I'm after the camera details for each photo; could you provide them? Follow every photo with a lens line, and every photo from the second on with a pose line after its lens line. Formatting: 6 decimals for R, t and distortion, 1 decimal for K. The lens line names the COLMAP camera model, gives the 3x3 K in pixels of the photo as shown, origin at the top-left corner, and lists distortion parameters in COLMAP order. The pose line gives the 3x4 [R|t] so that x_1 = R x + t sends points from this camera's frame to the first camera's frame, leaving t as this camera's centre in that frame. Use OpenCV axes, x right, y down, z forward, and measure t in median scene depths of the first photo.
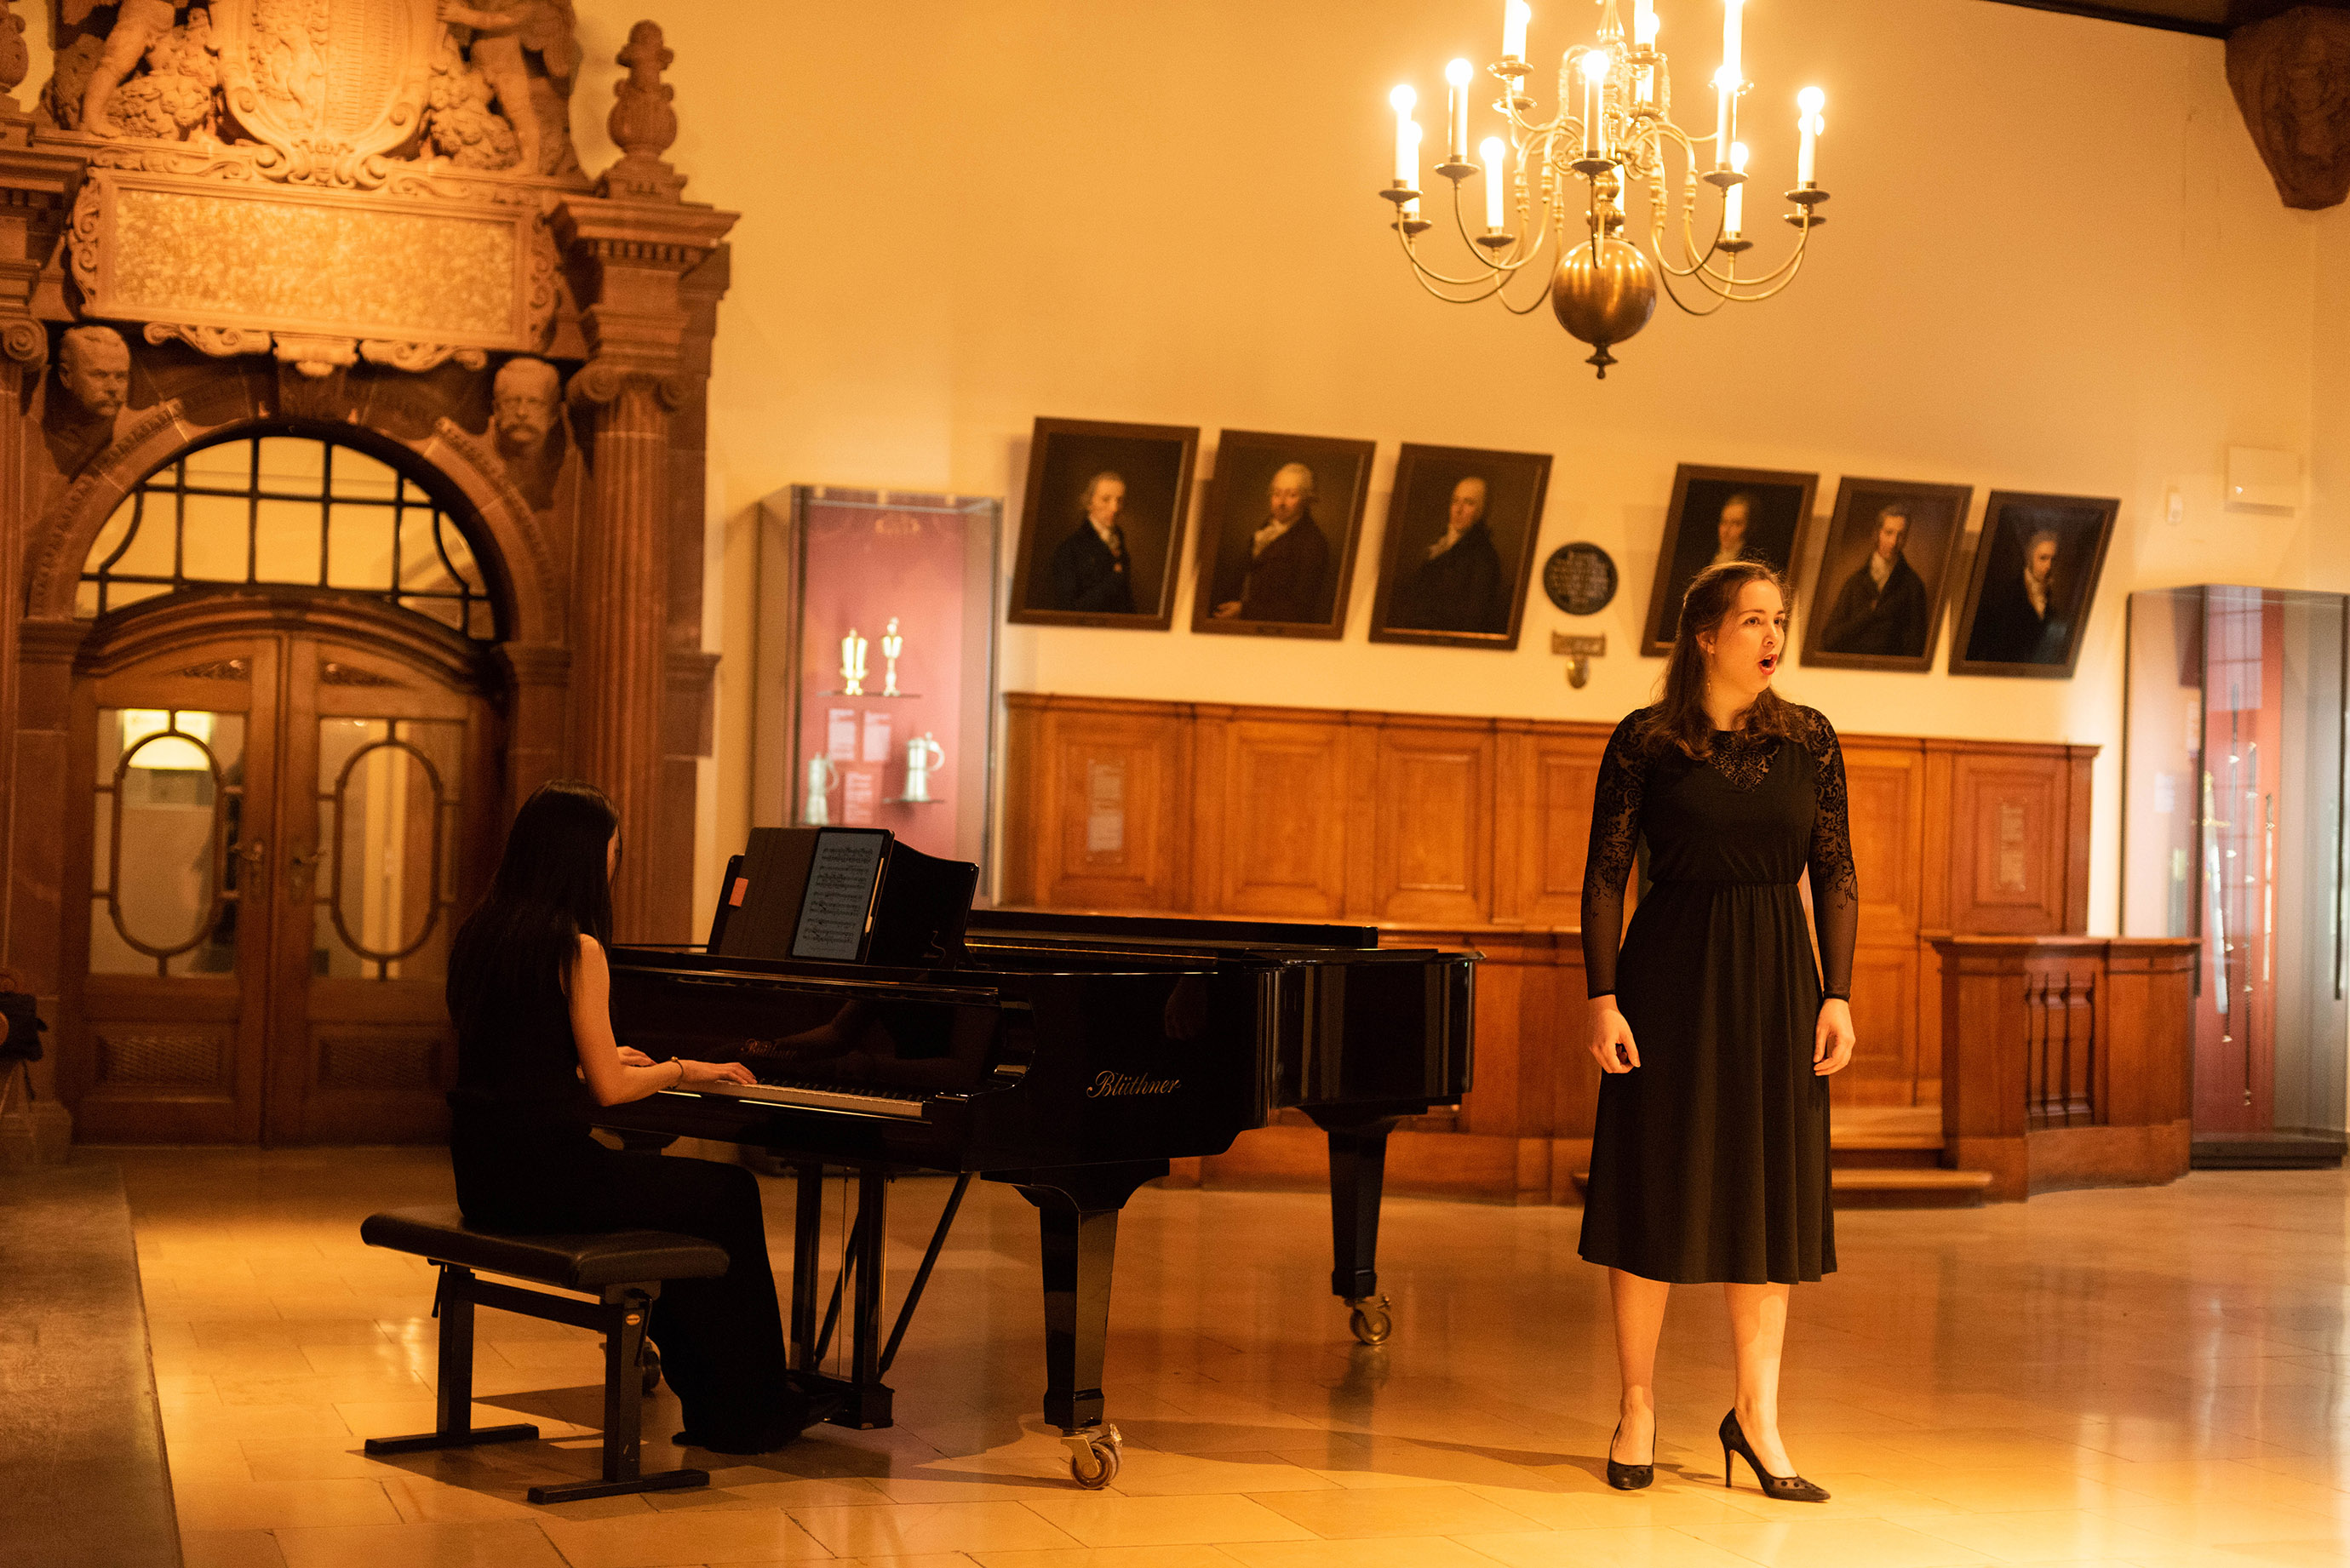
lens RADIAL K [[3341.0, 0, 1169.4], [0, 3341.0, 781.7], [0, 0, 1]] dist [-0.002707, -0.066181]
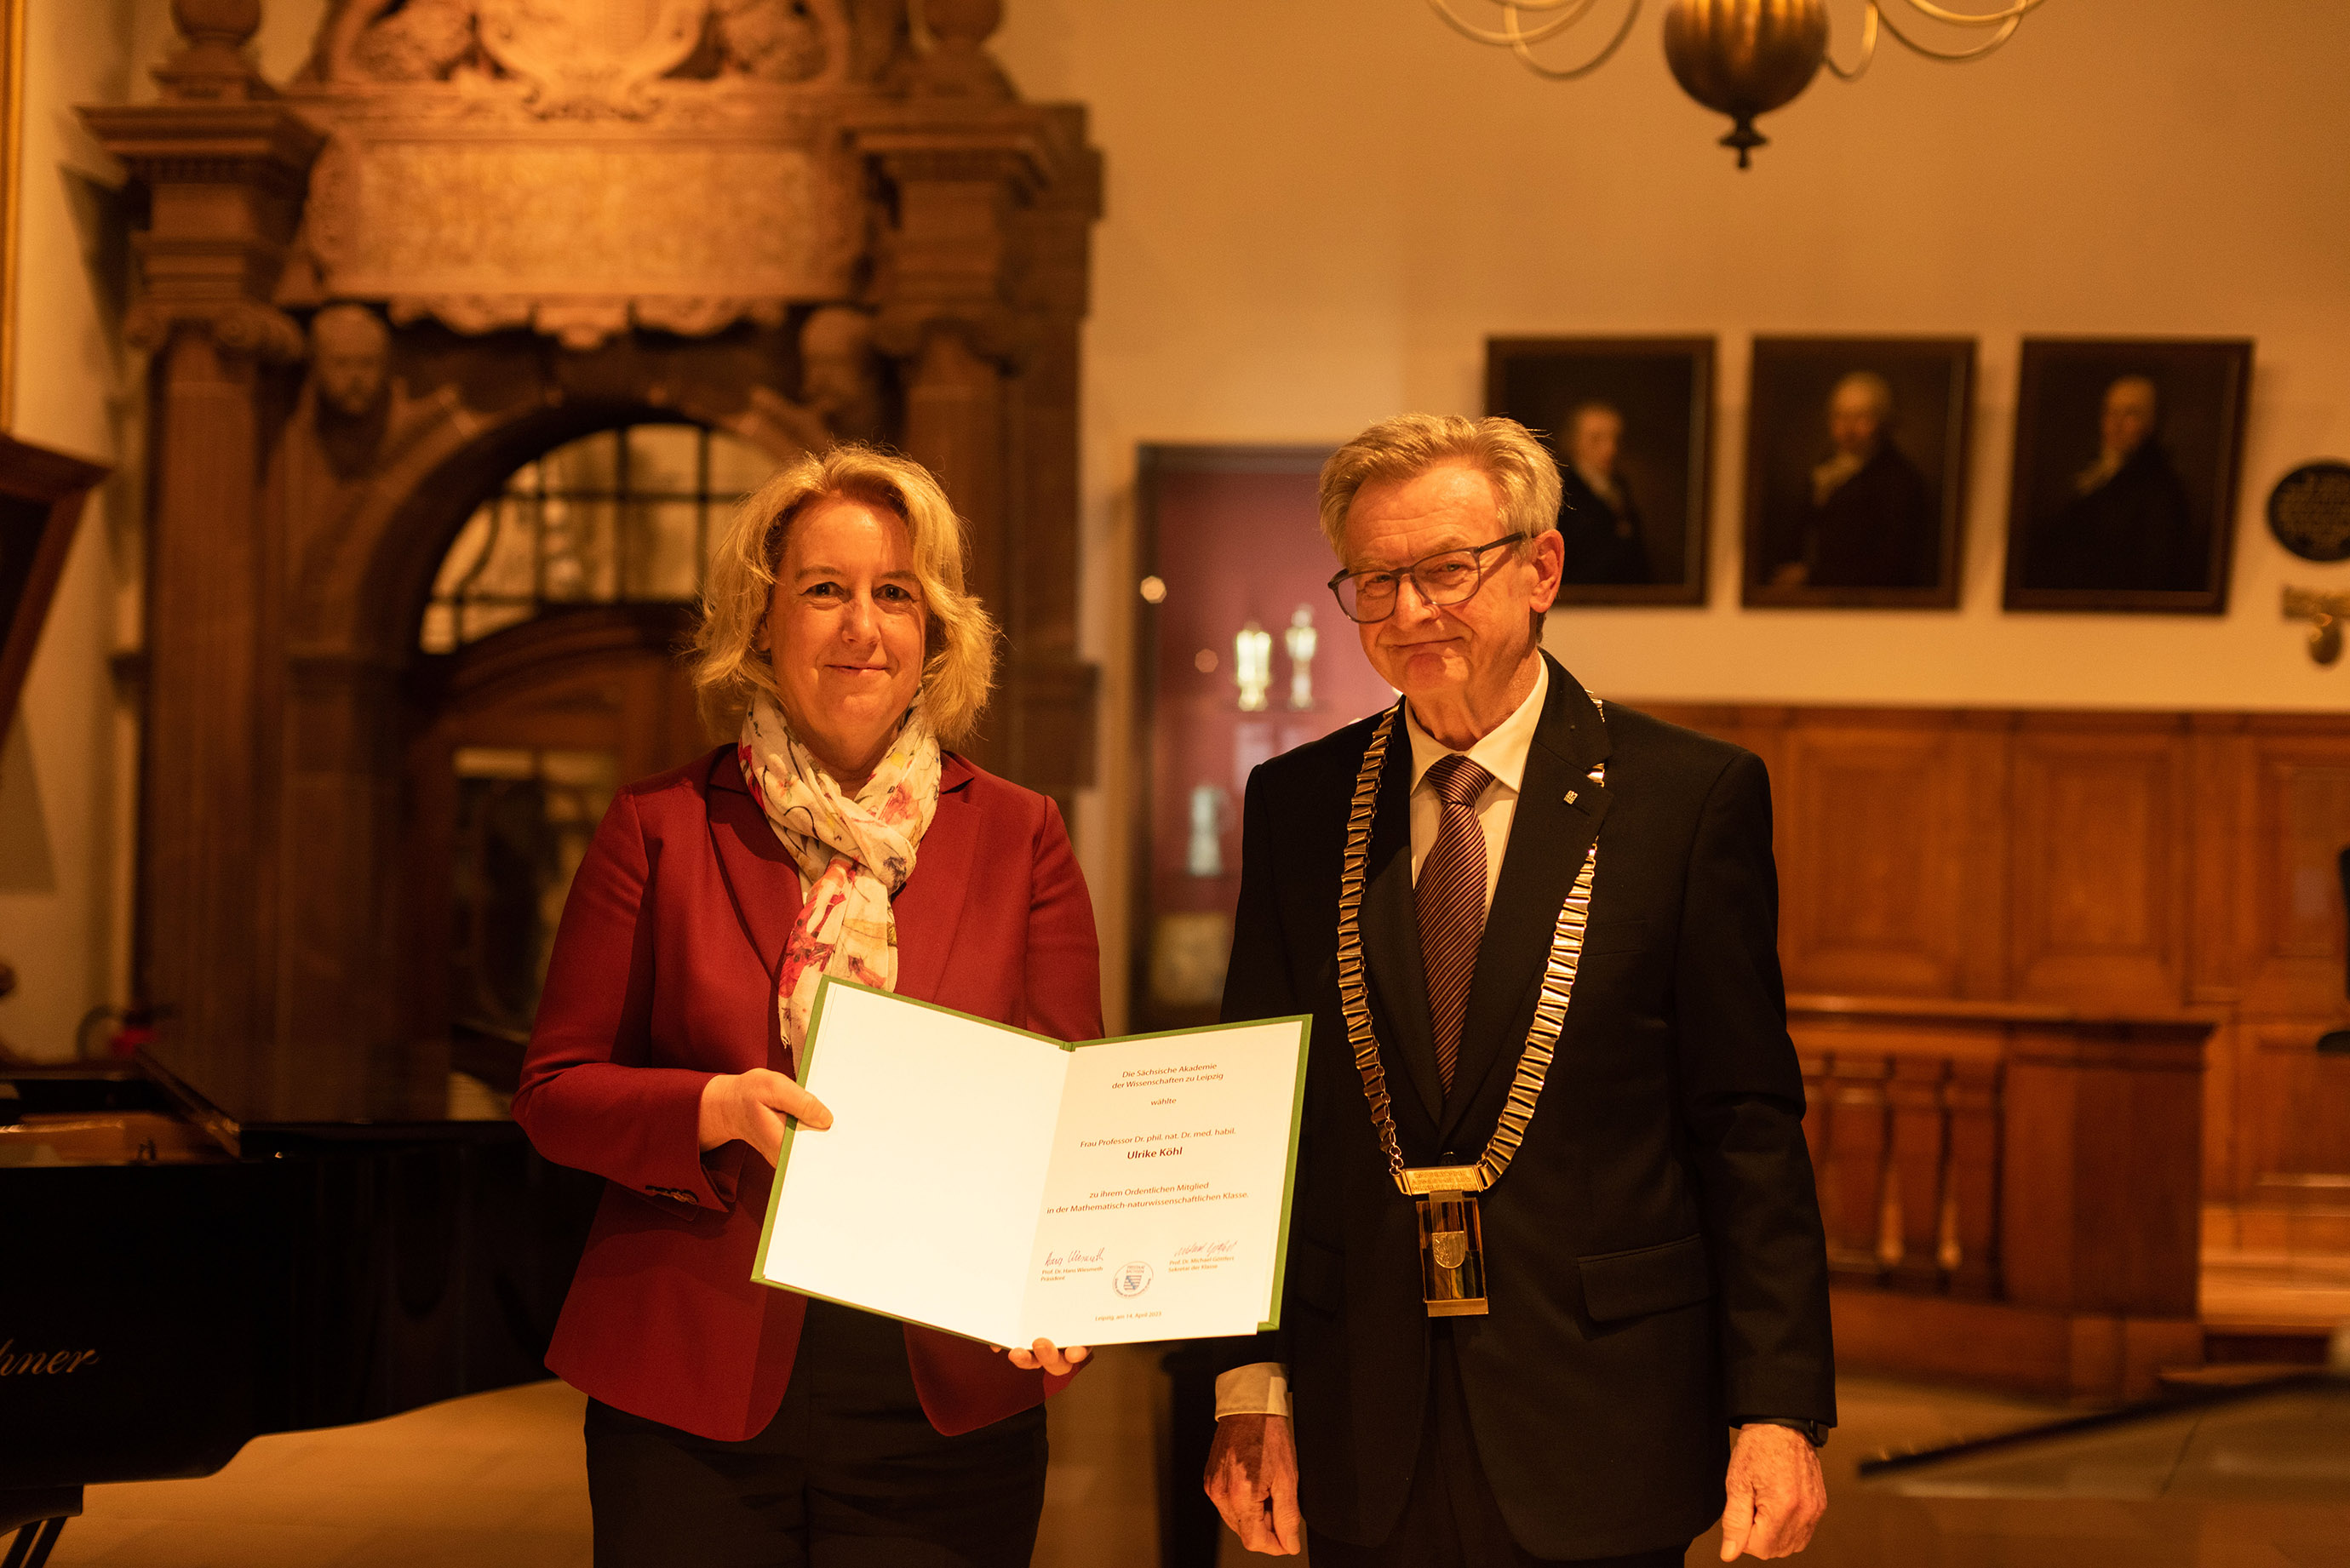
lens RADIAL K [[3366.8, 0, 1177.9], [0, 3366.8, 786.4], [0, 0, 1]] dist [0.012037, -0.144373]
pose [[0.914966, -0.022720, -0.402890, 0.214722], [0.020091, 0.999740, -0.010751, 0.000690], [0.403030, 0.001742, 0.915185, 0.281039]]
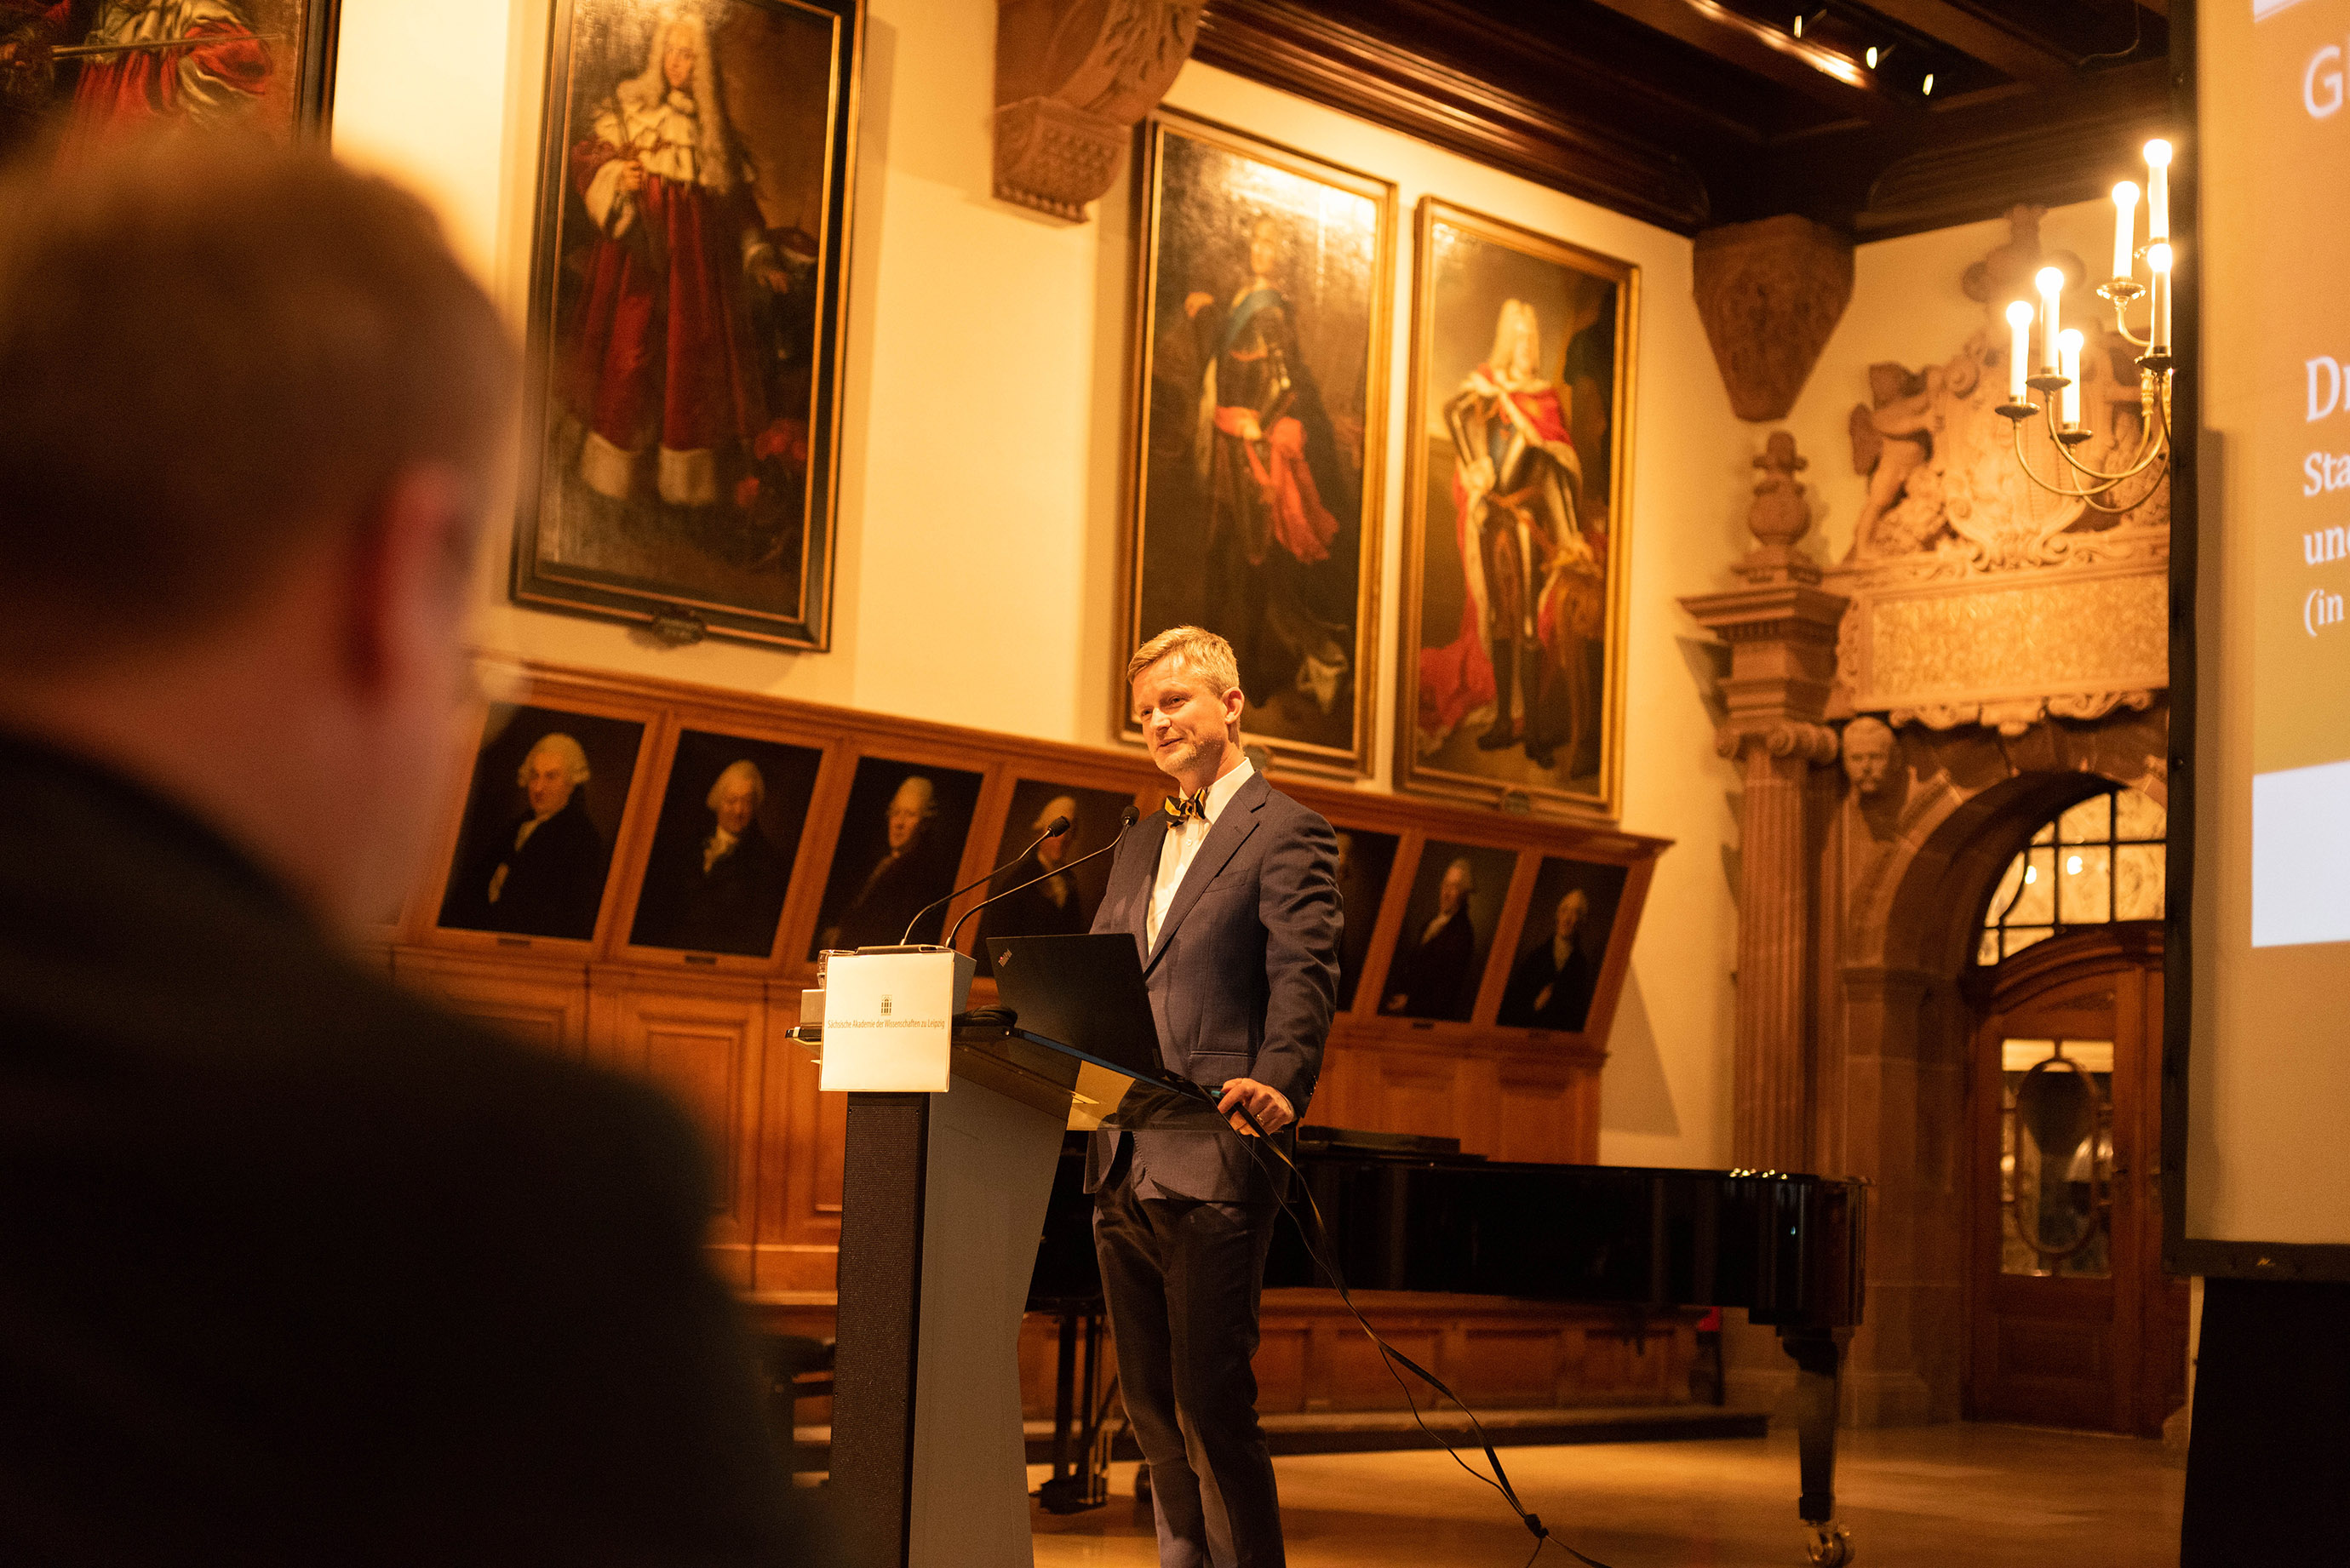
lens RADIAL K [[3366.8, 0, 1177.9], [0, 3366.8, 786.4], [0, 0, 1]] dist [0.012037, -0.144373]
pose [[0.430622, -0.116401, -0.894995, 0.634020], [-0.004632, 0.991350, -0.131162, 0.046727], [0.902521, 0.060626, 0.426358, 0.250076]]
